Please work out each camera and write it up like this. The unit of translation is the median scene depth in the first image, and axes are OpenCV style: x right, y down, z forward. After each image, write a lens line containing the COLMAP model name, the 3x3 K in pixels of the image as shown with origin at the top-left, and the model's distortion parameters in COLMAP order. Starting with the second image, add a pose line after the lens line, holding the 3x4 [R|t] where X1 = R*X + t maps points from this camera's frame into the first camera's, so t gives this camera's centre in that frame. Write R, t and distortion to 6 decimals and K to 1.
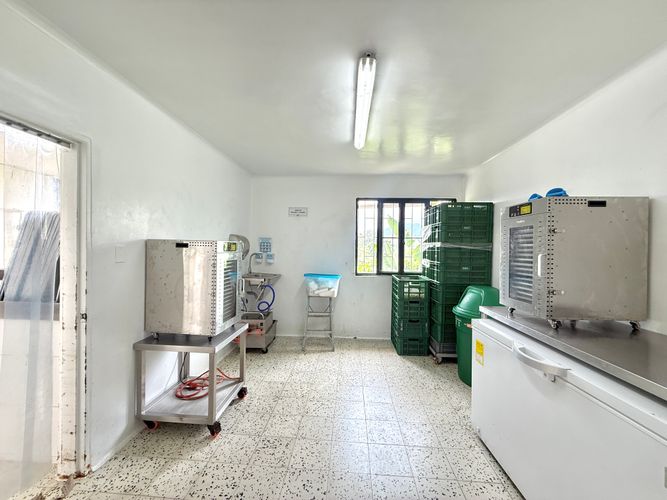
lens RADIAL K [[264.8, 0, 329.4], [0, 264.8, 250.2], [0, 0, 1]] dist [-0.001899, 0.000023]
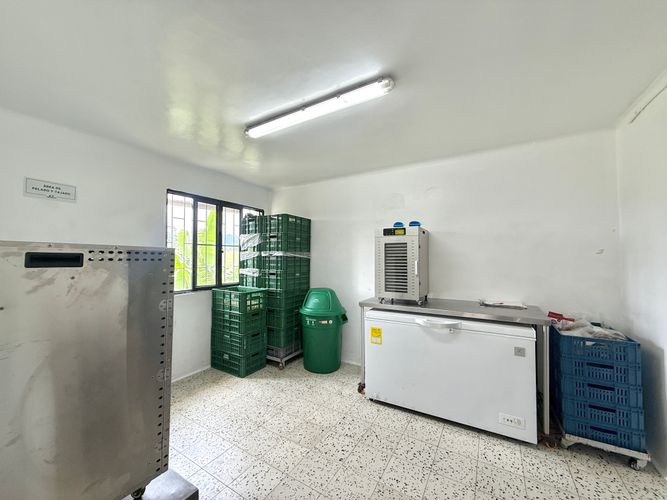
lens RADIAL K [[264.8, 0, 331.1], [0, 264.8, 249.7], [0, 0, 1]] dist [-0.001899, 0.000023]
pose [[0.457713, 0.012447, 0.889013, -0.398154], [0.012210, 0.999720, -0.020284, -0.011924], [-0.889016, 0.020139, 0.457433, 0.322339]]
